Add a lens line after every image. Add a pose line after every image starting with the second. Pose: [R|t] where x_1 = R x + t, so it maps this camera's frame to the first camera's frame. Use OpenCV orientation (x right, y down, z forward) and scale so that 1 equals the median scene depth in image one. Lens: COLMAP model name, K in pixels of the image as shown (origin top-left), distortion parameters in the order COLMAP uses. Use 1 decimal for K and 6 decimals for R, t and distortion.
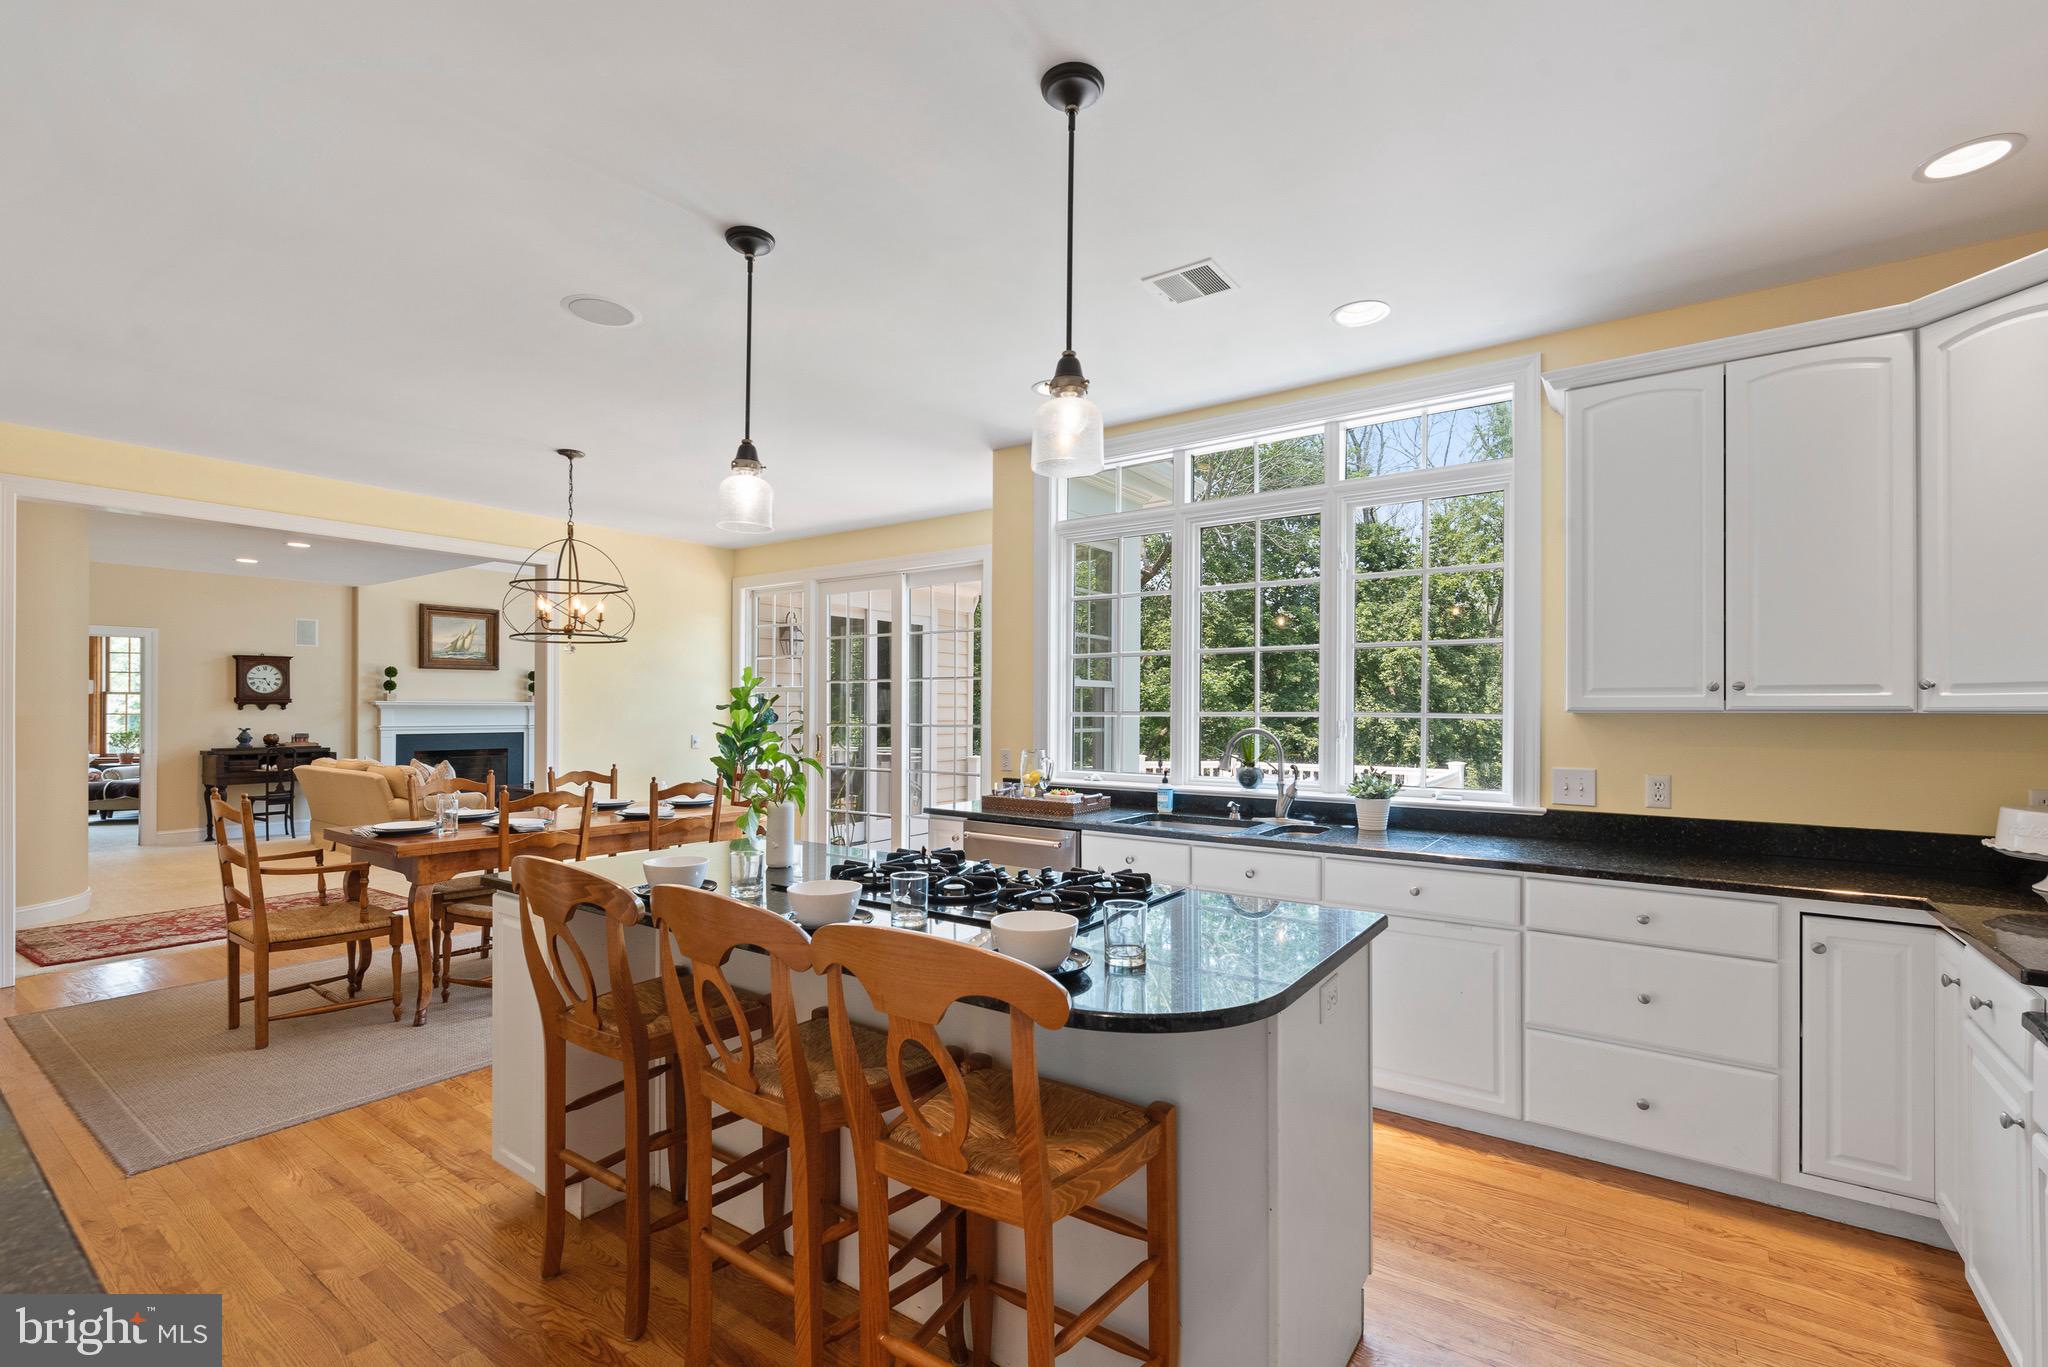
lens RADIAL K [[894.2, 0, 1020.6], [0, 894.2, 696.8], [0, 0, 1]] dist [0.000060, 0.000696]
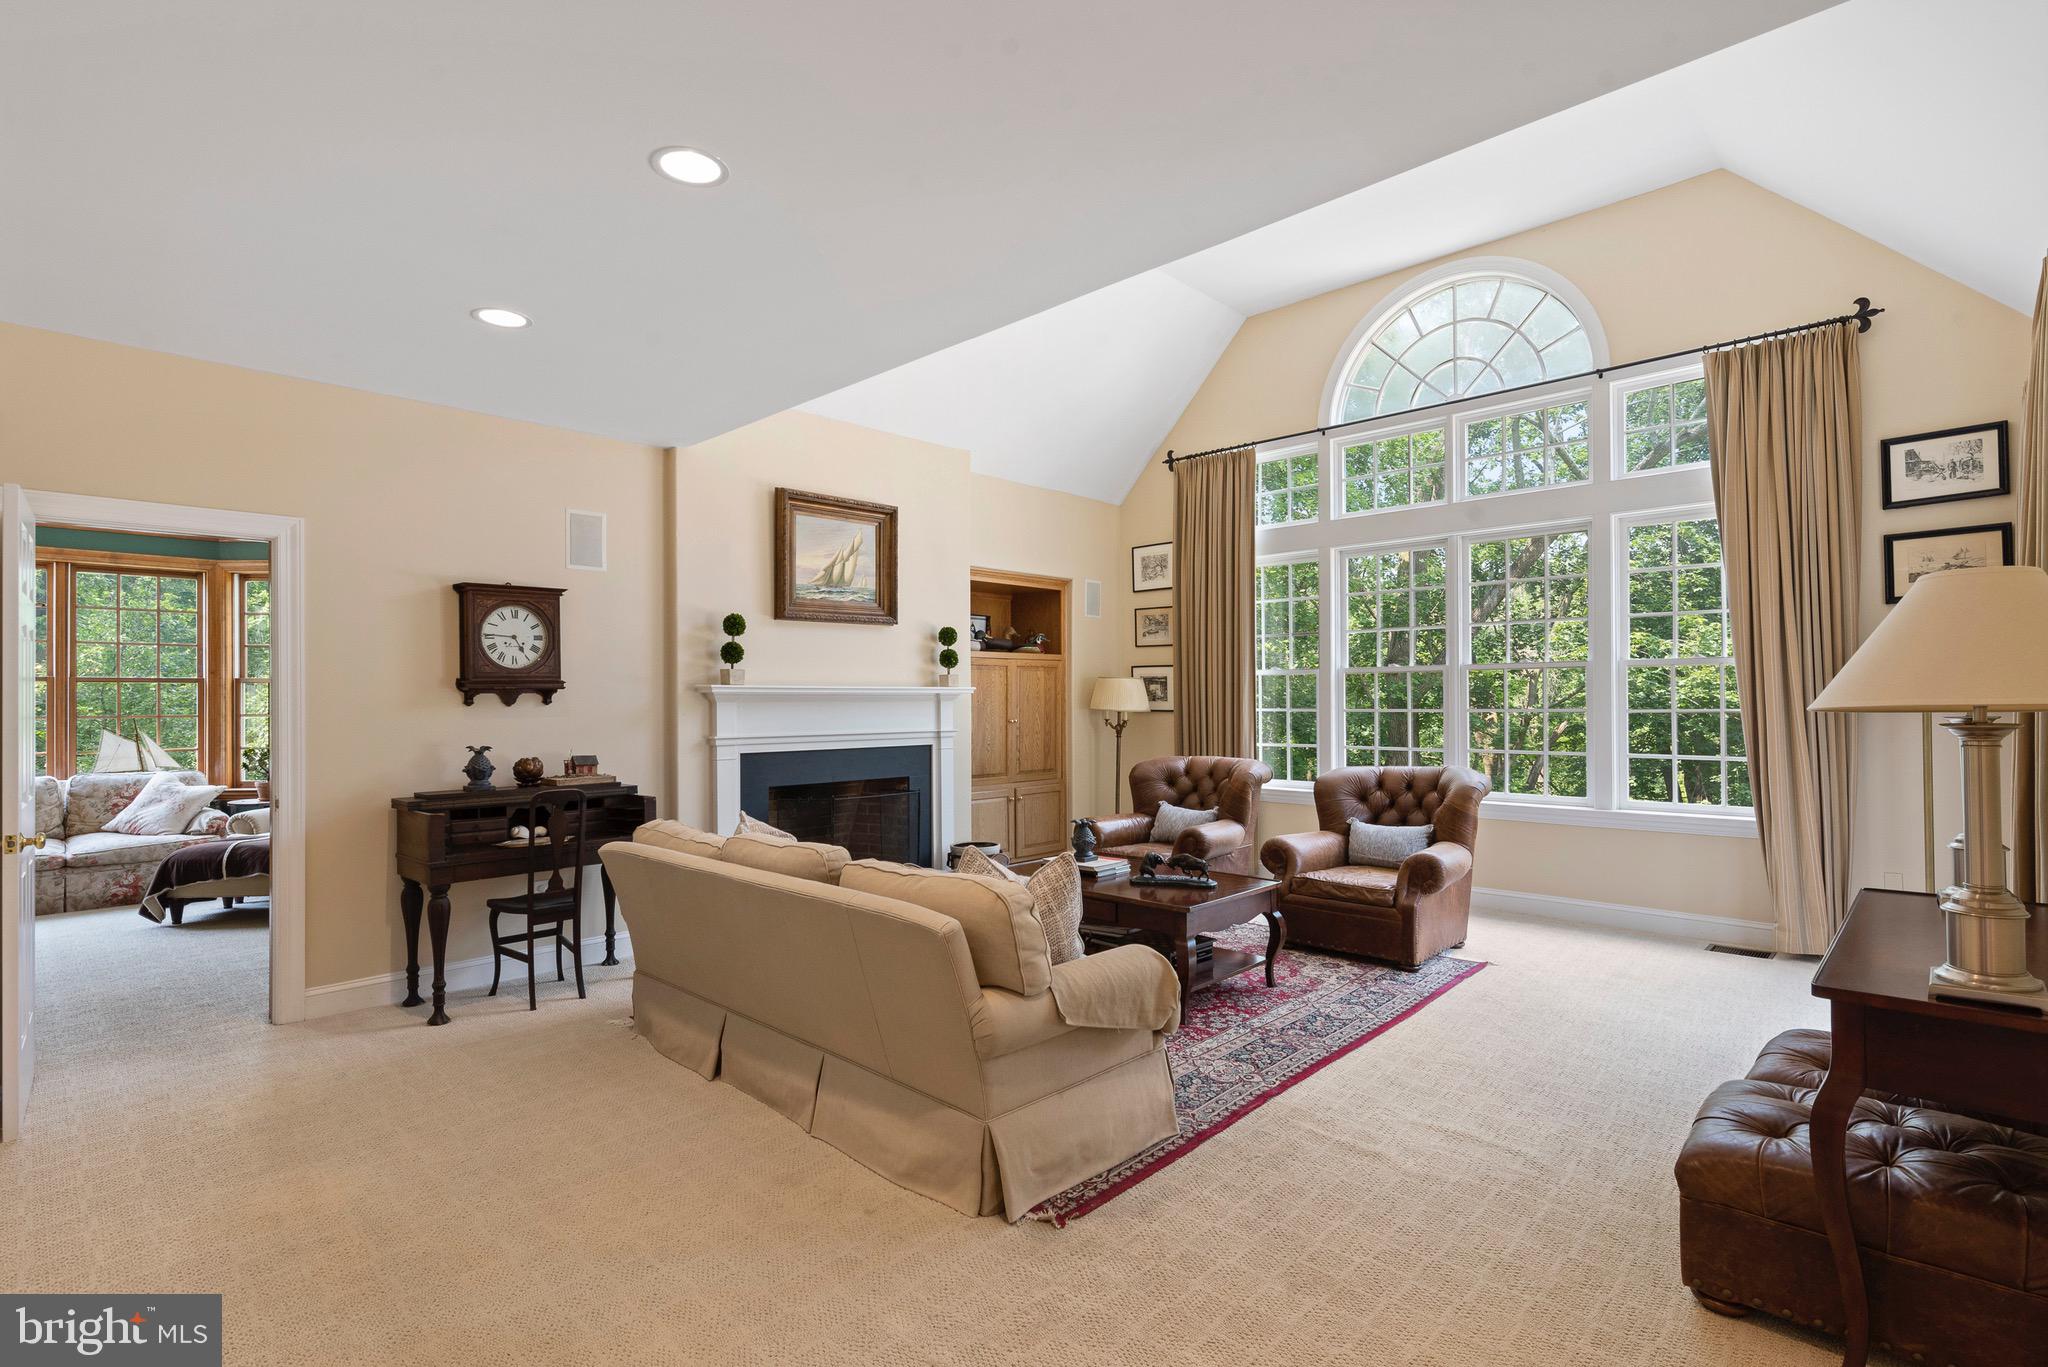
lens RADIAL K [[992.0, 0, 1027.7], [0, 992.0, 688.8], [0, 0, 1]] dist [-0.000131, -0.000718]
pose [[0.988078, -0.011194, -0.153548, -0.500674], [0.011729, 0.999928, 0.002582, 0.007911], [0.153508, -0.004352, 0.988138, 0.532080]]
